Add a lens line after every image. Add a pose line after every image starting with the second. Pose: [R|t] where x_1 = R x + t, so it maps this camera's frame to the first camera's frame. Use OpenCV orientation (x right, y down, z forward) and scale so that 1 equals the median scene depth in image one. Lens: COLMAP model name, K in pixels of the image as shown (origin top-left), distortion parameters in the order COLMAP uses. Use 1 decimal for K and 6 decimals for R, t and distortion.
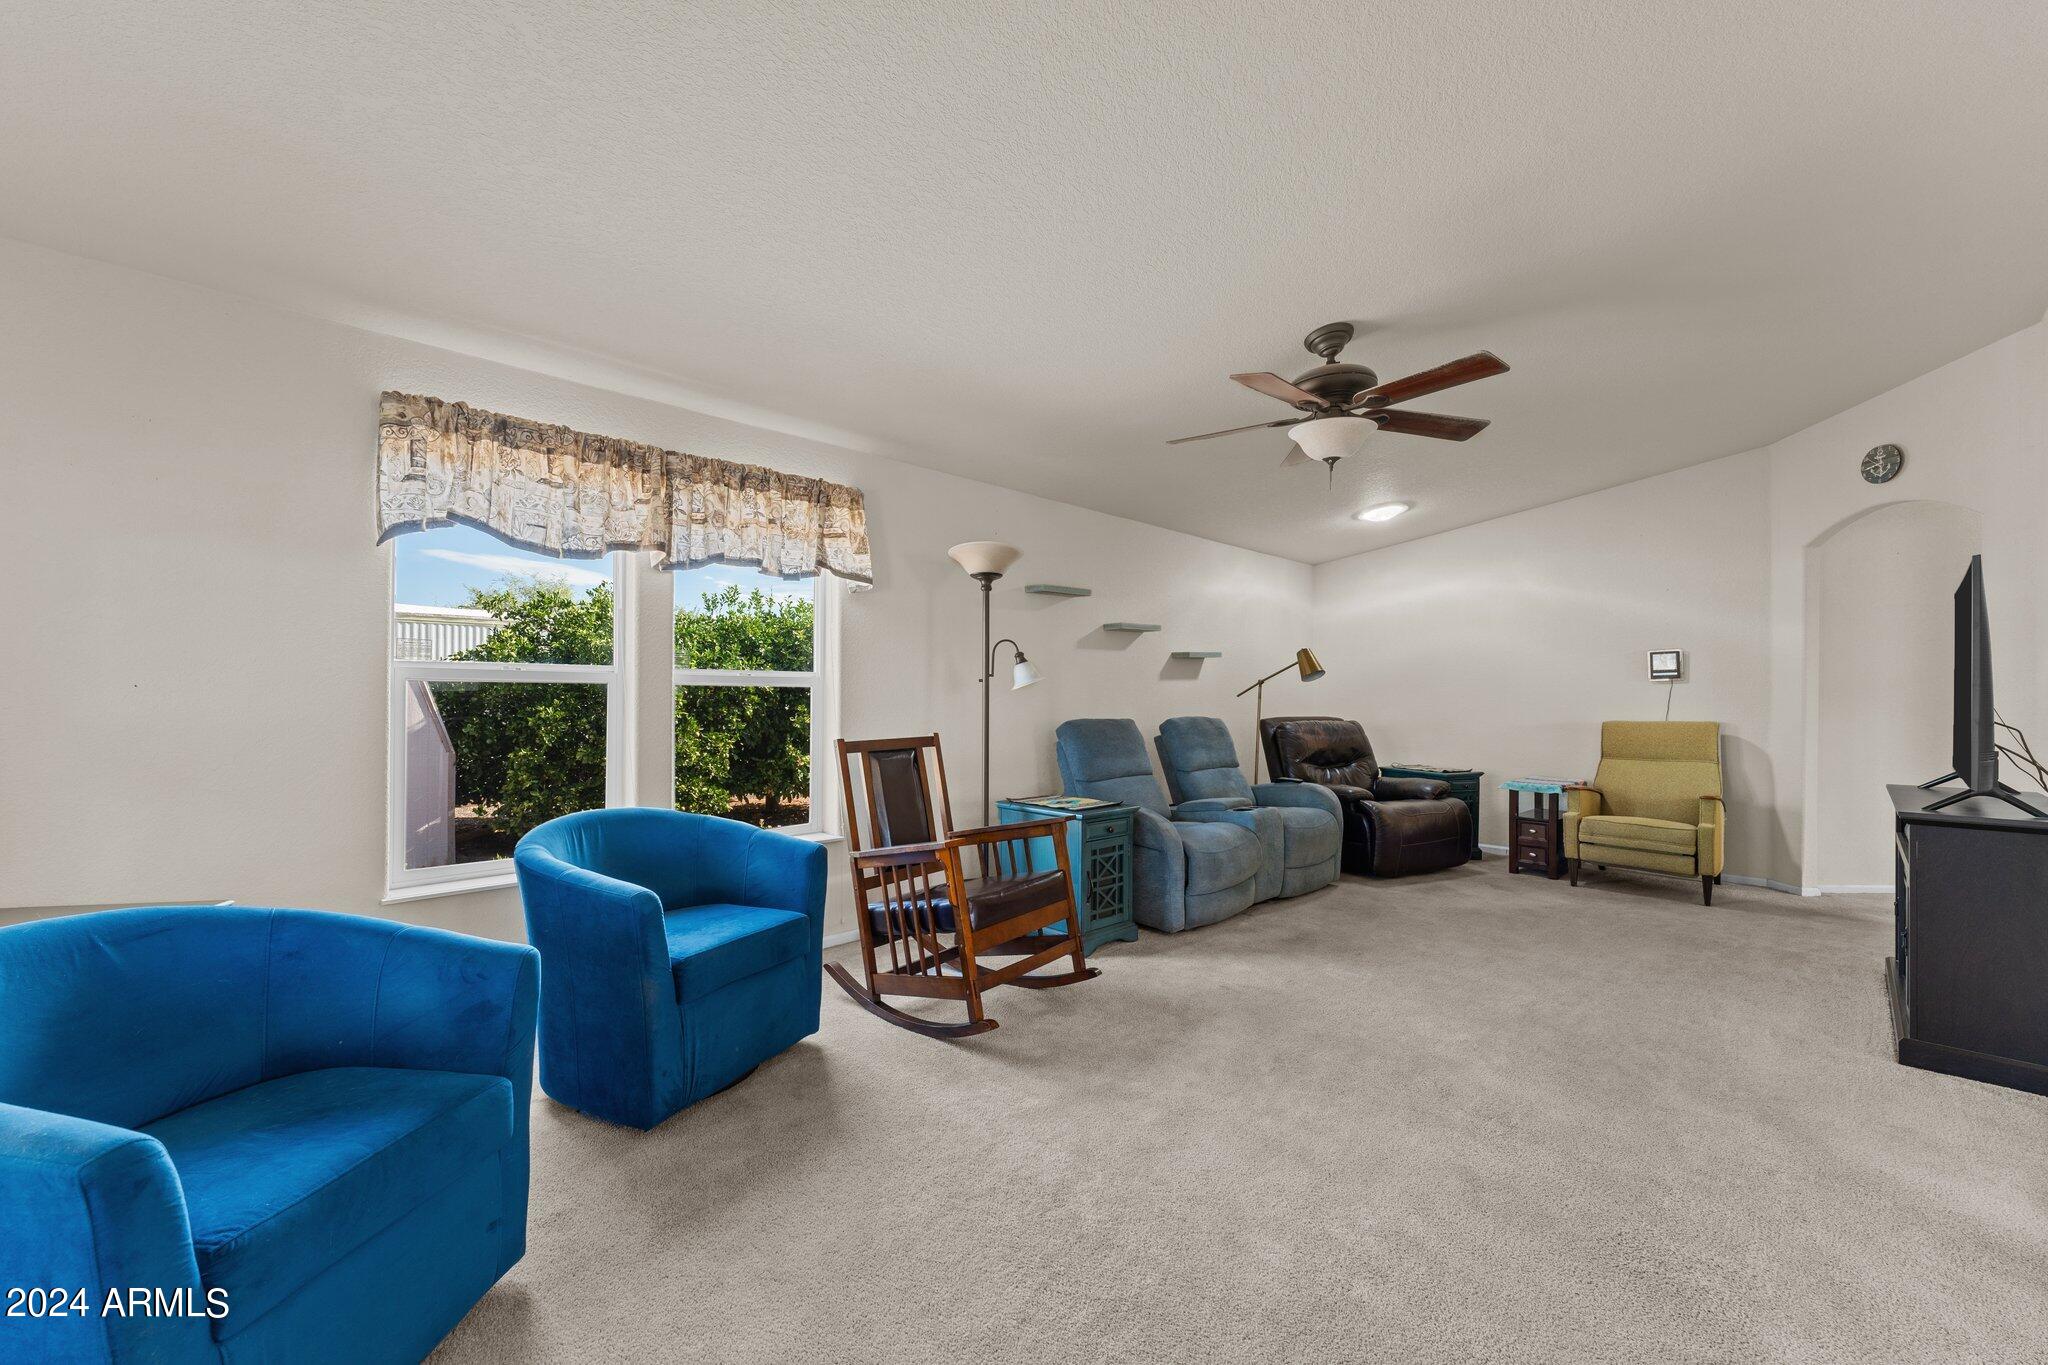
lens RADIAL K [[814.9, 0, 1016.9], [0, 814.9, 692.0], [0, 0, 1]] dist [-0.001681, 0.000551]
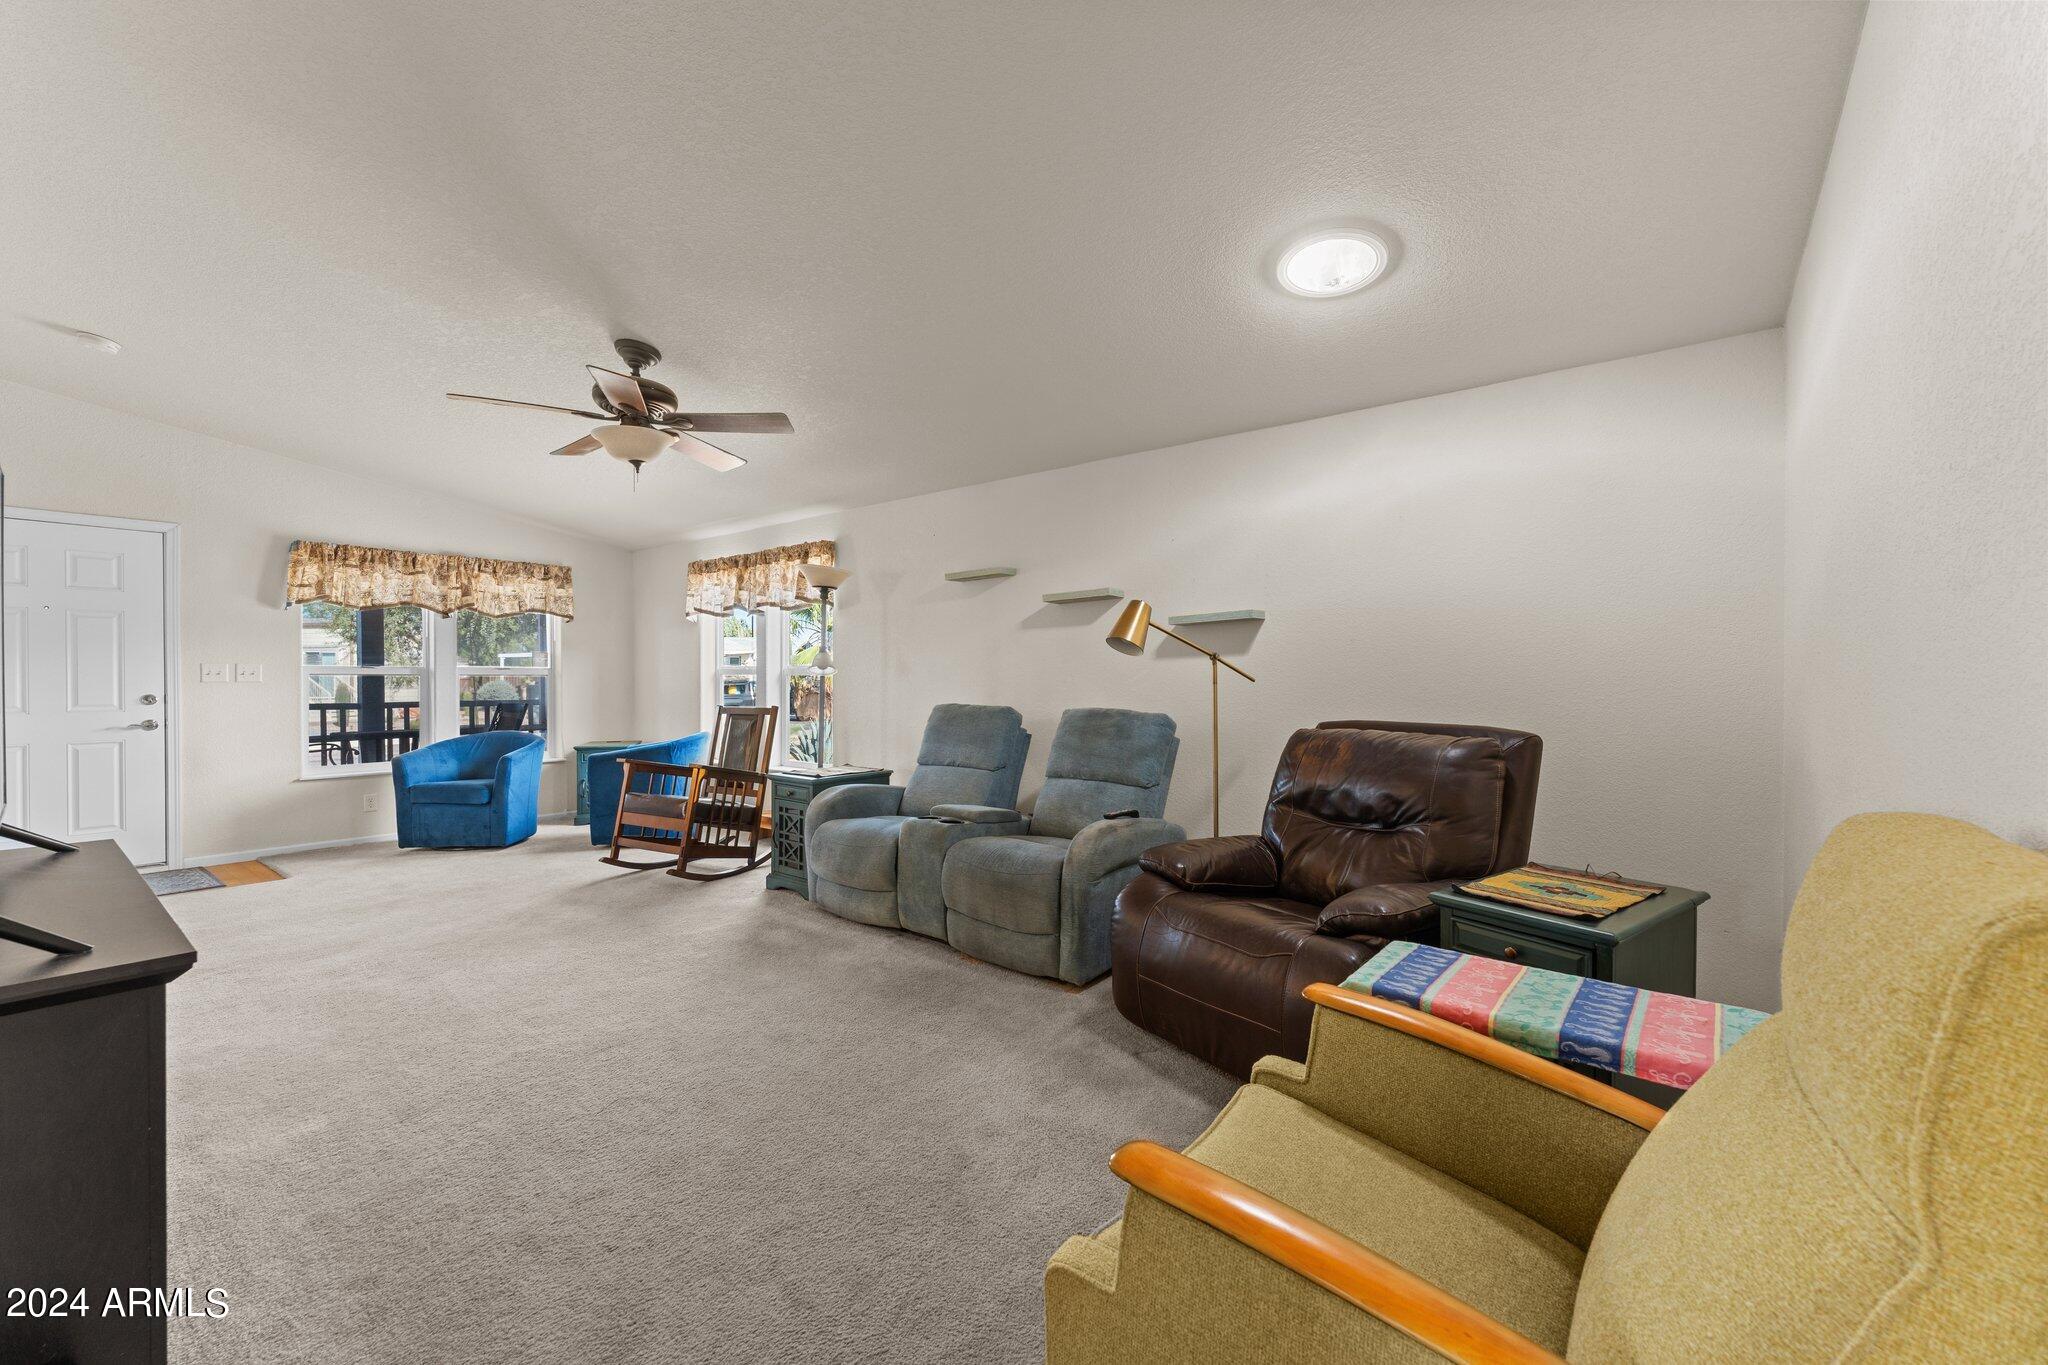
lens RADIAL K [[814.9, 0, 1030.9], [0, 814.9, 678.8], [0, 0, 1]] dist [-0.001681, 0.000551]
pose [[0.125816, -0.011104, -0.991991, 1.335342], [-0.000785, 0.999936, -0.011292, 0.017446], [0.992053, 0.002199, 0.125799, 1.208619]]
